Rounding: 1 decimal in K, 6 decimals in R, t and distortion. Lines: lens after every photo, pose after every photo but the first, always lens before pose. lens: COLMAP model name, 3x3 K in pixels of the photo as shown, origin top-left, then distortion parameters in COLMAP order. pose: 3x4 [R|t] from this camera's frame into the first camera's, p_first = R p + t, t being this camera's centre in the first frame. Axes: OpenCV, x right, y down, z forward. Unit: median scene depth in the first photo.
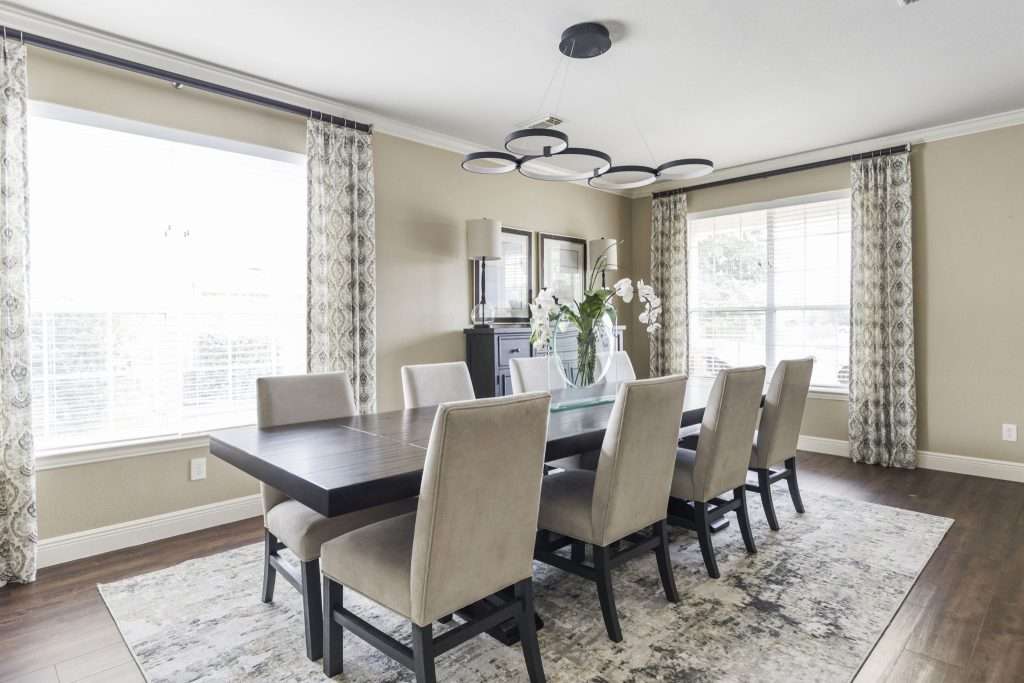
lens RADIAL K [[561.4, 0, 511.9], [0, 561.4, 314.5], [0, 0, 1]] dist [0.013673, -0.000615]
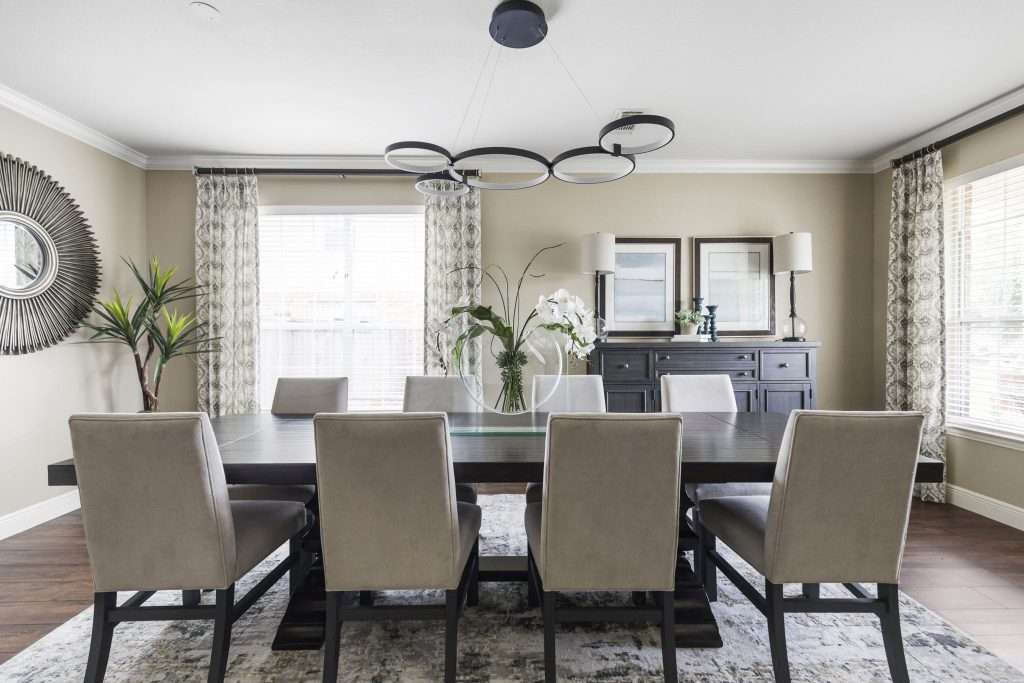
lens RADIAL K [[441.2, 0, 512.0], [0, 441.2, 341.5], [0, 0, 1]] dist [-0.000858, -0.000514]
pose [[0.729112, 0.016226, -0.684202, 0.360367], [0.005918, 0.999532, 0.030011, -0.001649], [0.684369, -0.025931, 0.728674, 0.300936]]
